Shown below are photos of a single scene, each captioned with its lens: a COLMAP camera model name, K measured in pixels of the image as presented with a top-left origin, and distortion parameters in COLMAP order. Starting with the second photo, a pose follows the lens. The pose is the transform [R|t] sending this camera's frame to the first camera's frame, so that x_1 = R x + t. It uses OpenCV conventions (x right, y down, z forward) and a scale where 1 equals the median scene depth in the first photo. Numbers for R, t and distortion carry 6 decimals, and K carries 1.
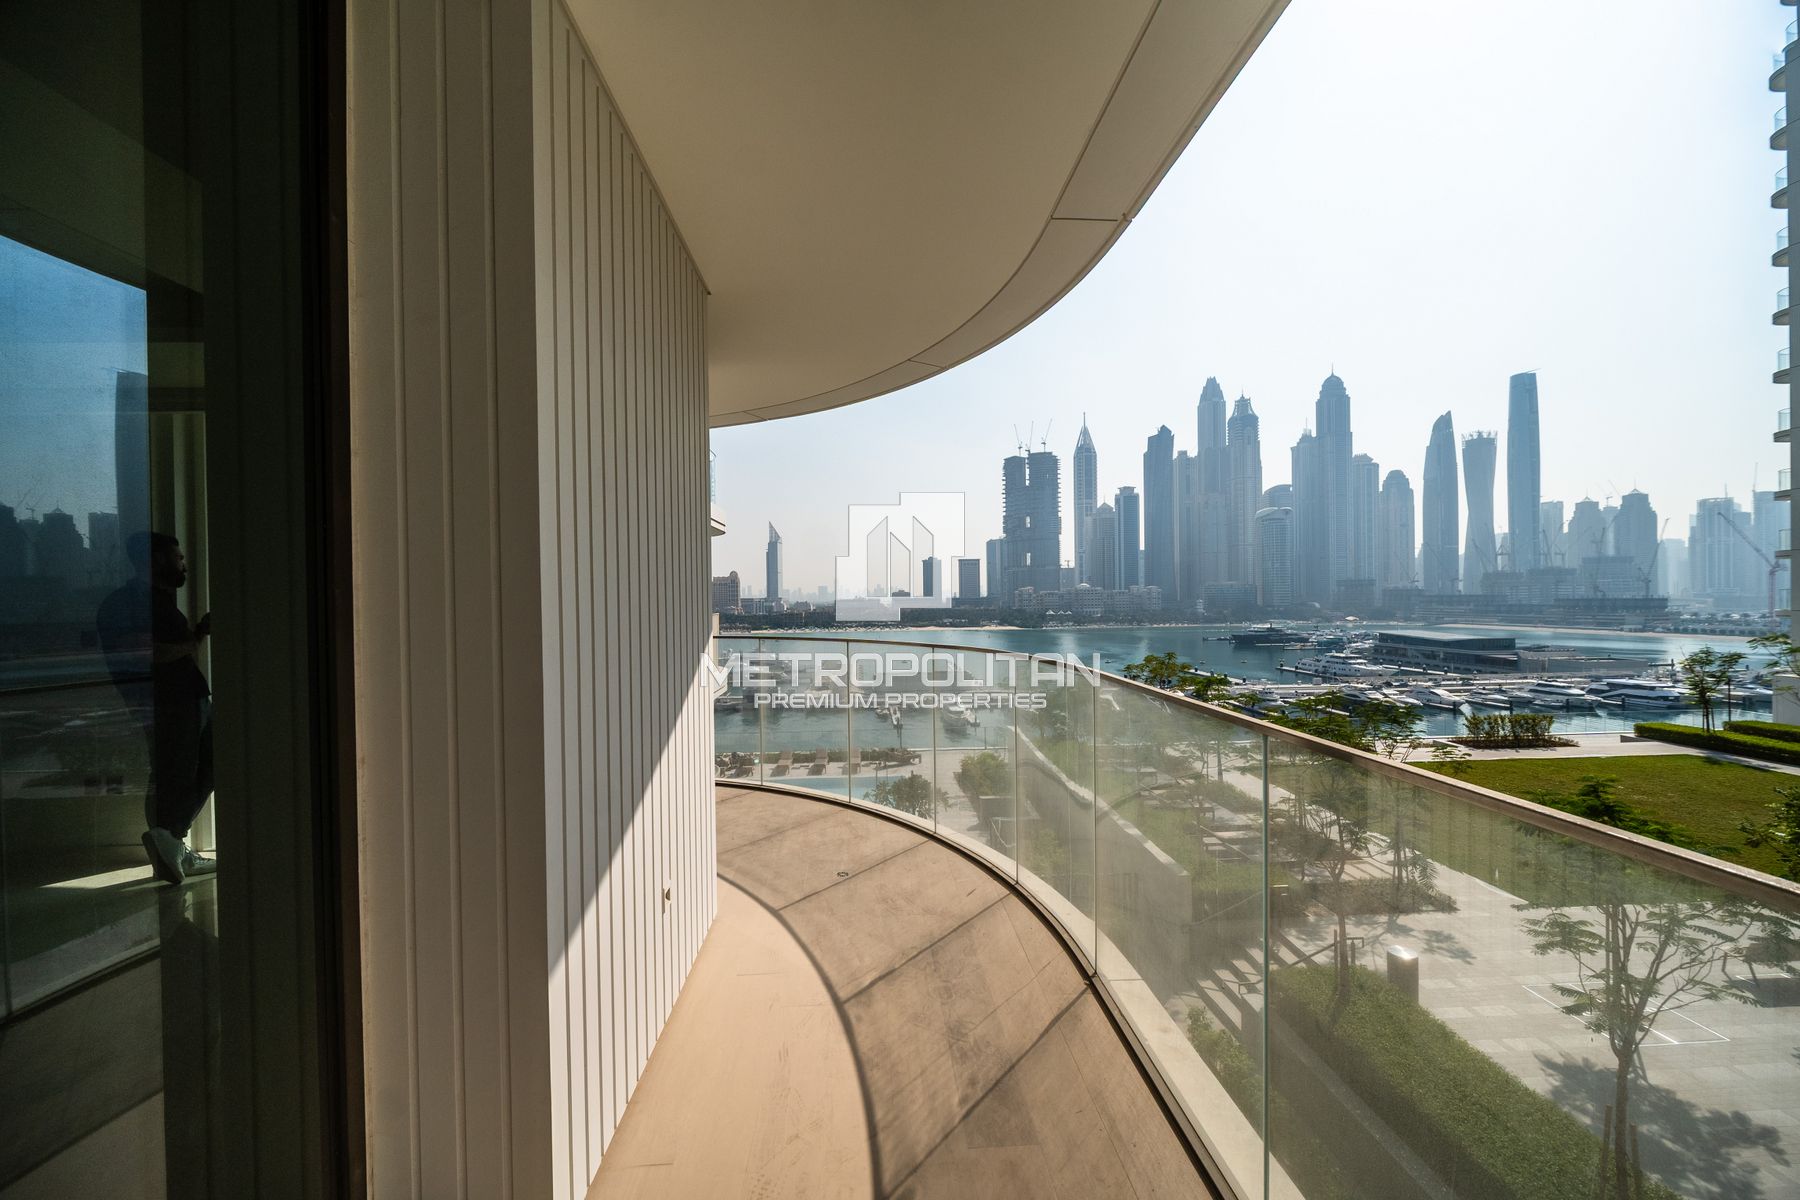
lens RADIAL K [[714.5, 0, 896.0], [0, 714.5, 603.4], [0, 0, 1]] dist [-0.002463, -0.001827]
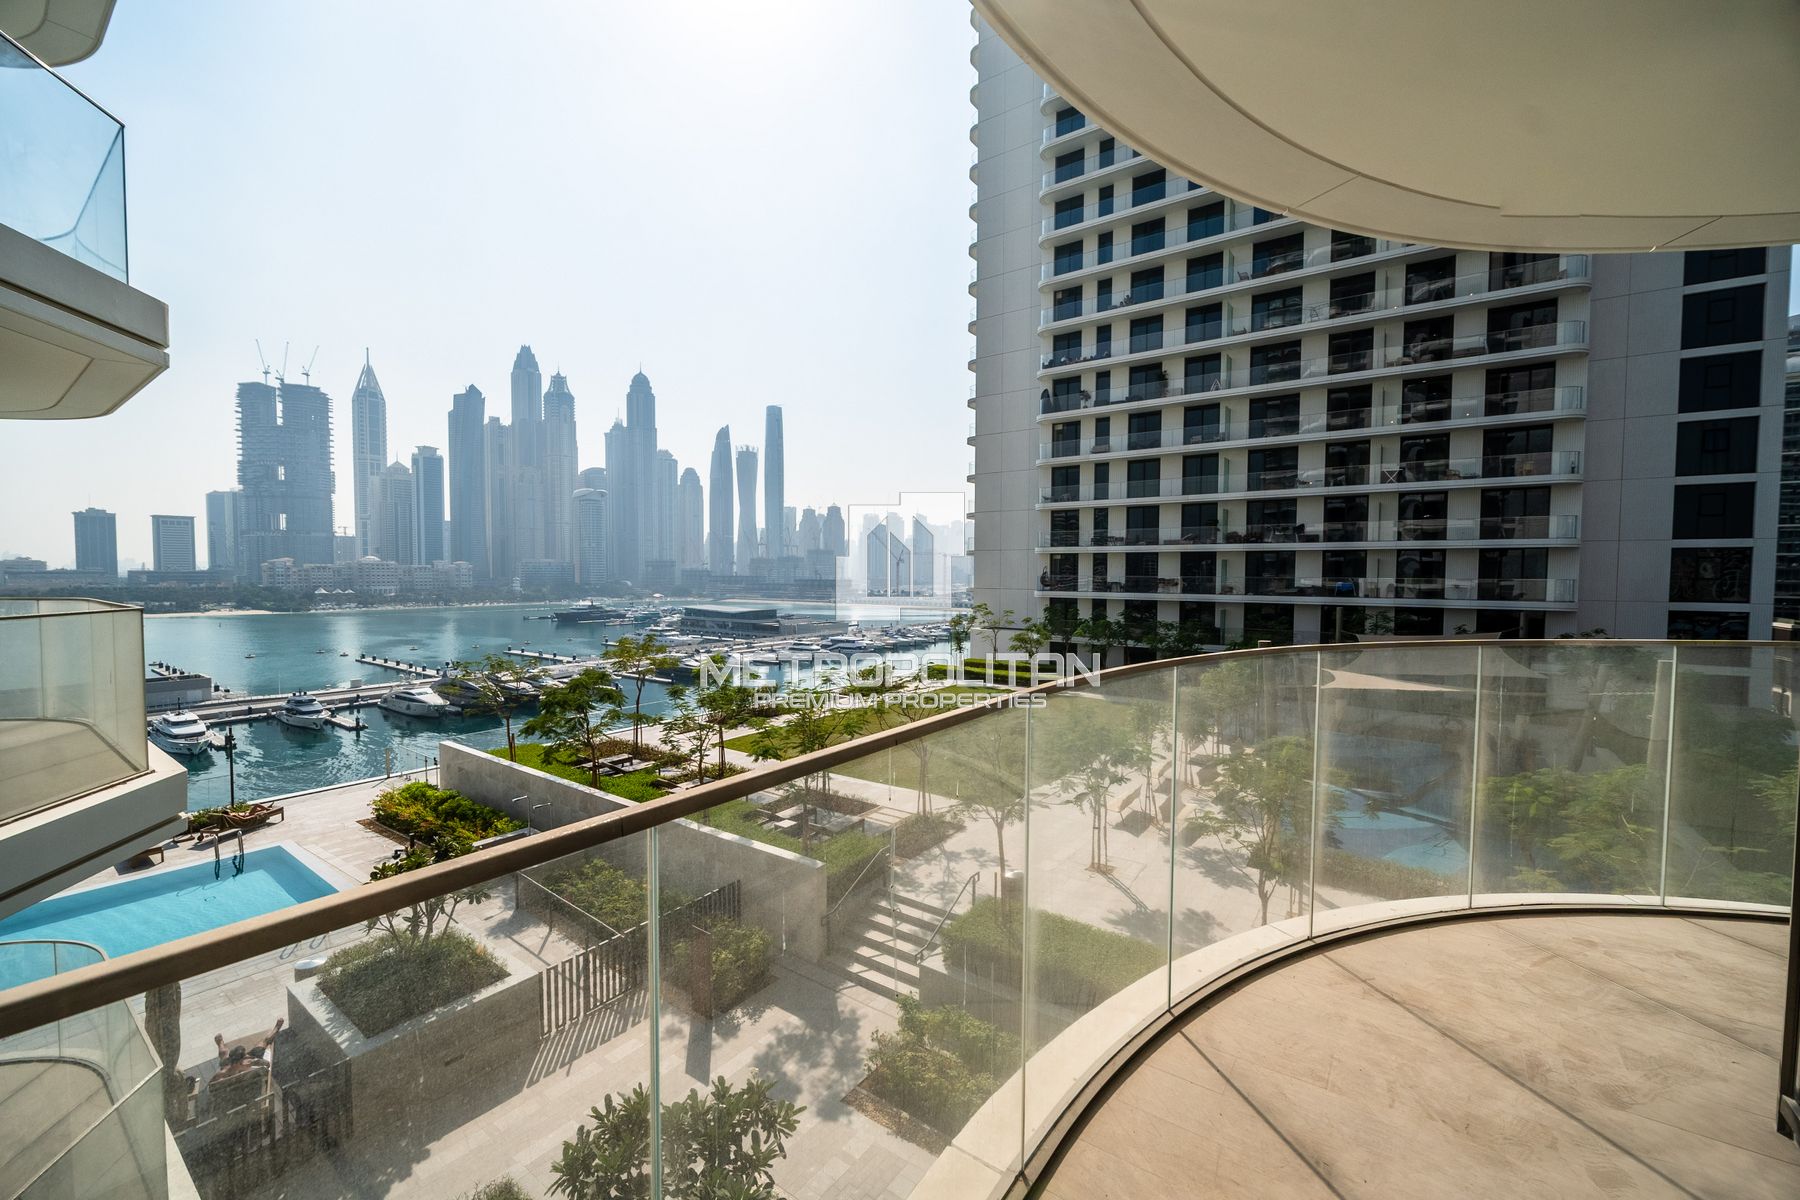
lens RADIAL K [[713.1, 0, 898.1], [0, 713.1, 600.8], [0, 0, 1]] dist [0.002704, -0.003982]
pose [[0.621188, -0.014831, 0.783521, -0.111688], [-0.006601, 0.999686, 0.024156, 0.000644], [-0.783633, -0.020177, 0.620896, 0.134359]]
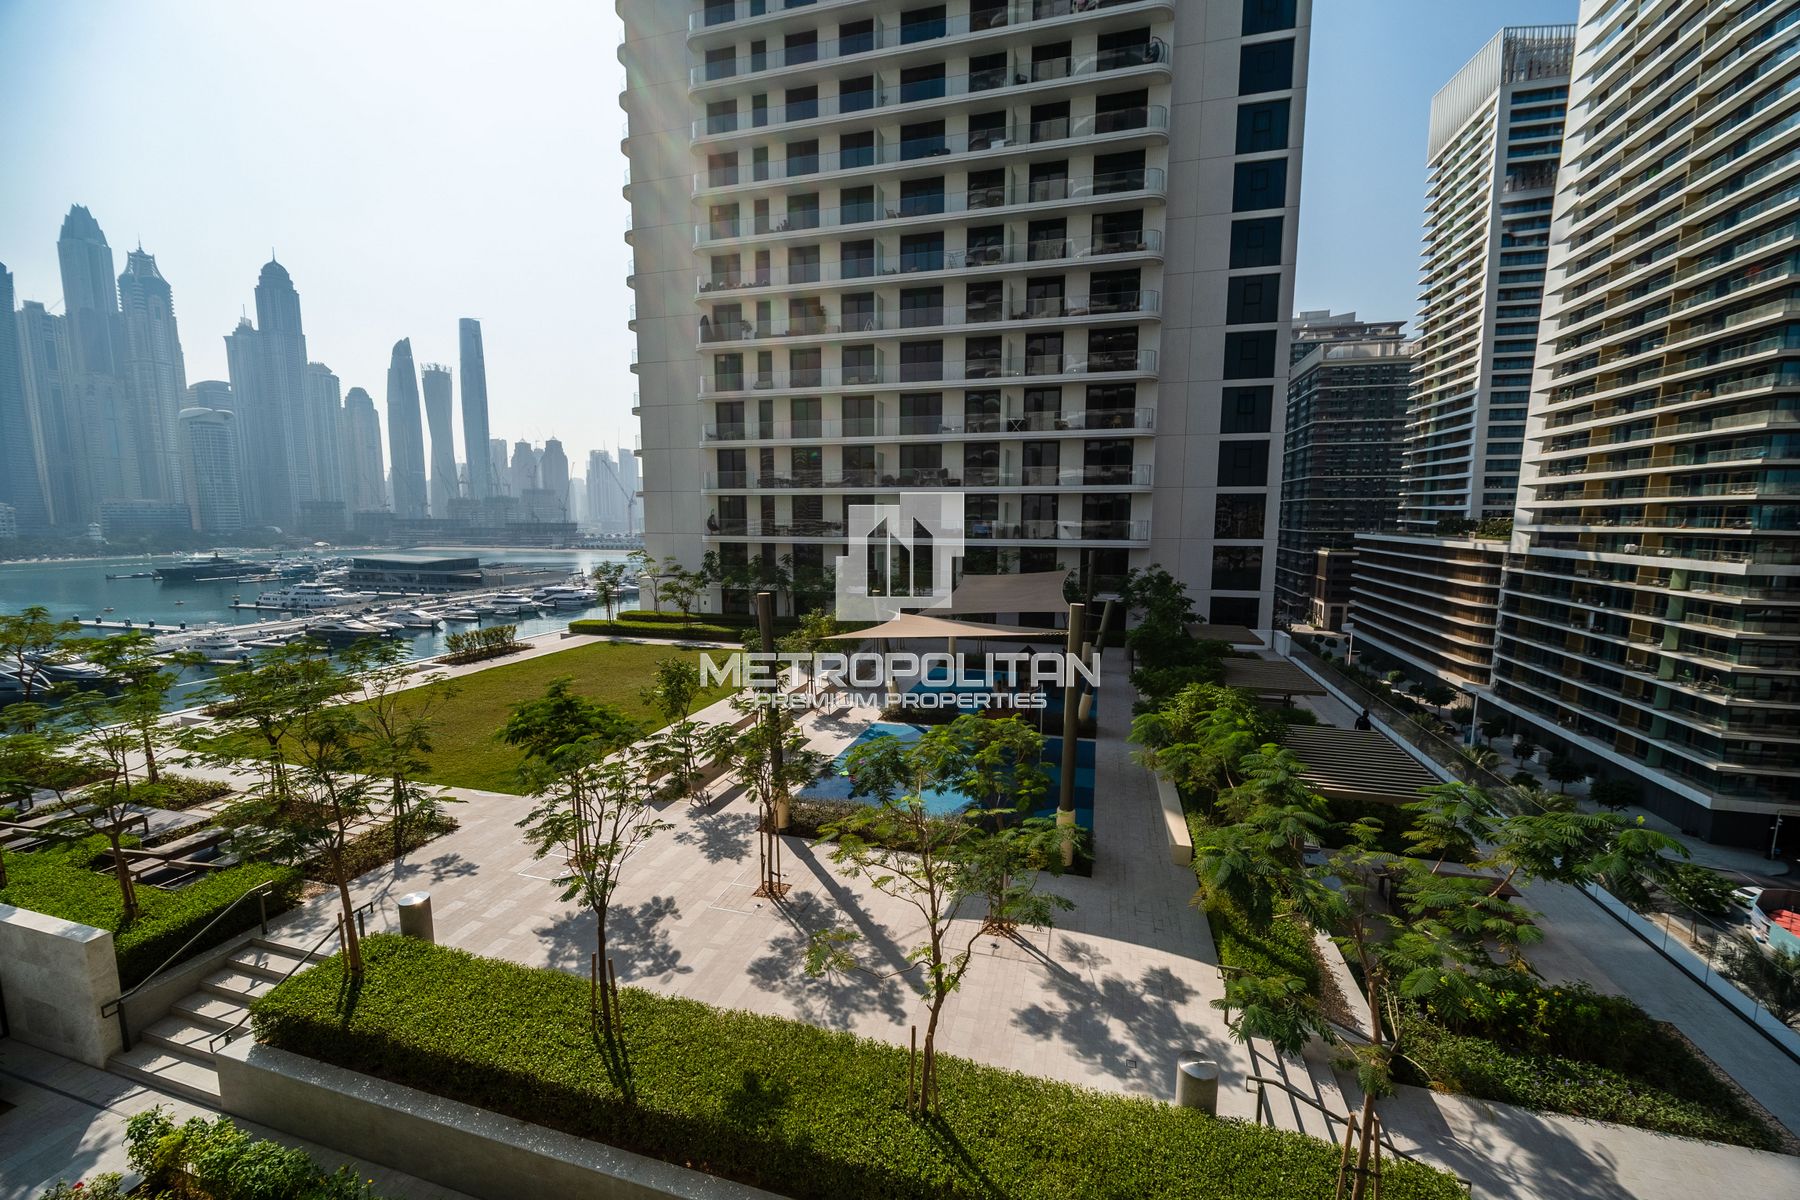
lens RADIAL K [[714.5, 0, 896.0], [0, 714.5, 603.4], [0, 0, 1]] dist [-0.002463, -0.001827]
pose [[0.319788, -0.102038, 0.941979, 0.016881], [0.001440, 0.994235, 0.107209, -0.003141], [-0.947488, -0.032928, 0.318091, 0.028827]]
